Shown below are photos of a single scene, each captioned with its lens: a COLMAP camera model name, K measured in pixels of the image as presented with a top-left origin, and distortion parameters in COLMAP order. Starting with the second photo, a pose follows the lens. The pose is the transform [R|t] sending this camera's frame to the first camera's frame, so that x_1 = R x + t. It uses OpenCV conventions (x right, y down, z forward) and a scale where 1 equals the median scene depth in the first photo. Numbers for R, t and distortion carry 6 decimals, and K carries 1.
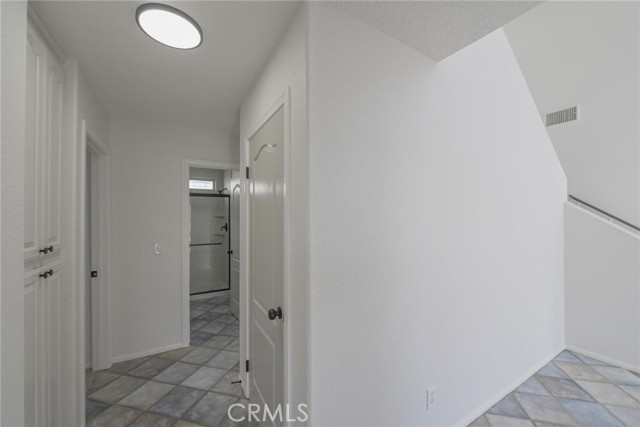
lens RADIAL K [[254.3, 0, 319.8], [0, 254.3, 215.4], [0, 0, 1]] dist [-0.008619, 0.000293]
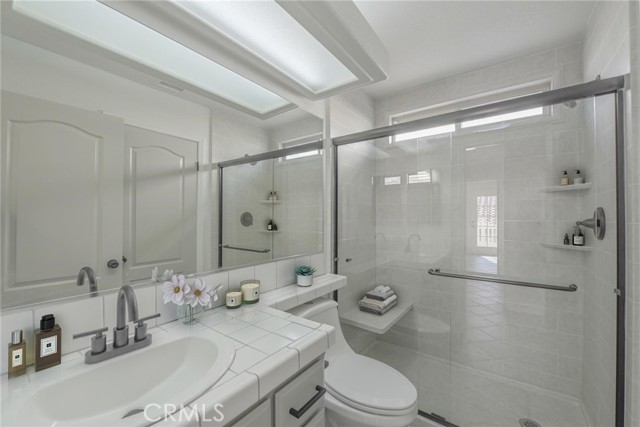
lens RADIAL K [[254.3, 0, 320.3], [0, 254.3, 214.5], [0, 0, 1]] dist [-0.008619, 0.000293]
pose [[0.375218, -0.006985, -0.926910, -0.253436], [0.007611, 0.999961, -0.004454, 0.032424], [0.926905, -0.005383, 0.375256, 0.682000]]
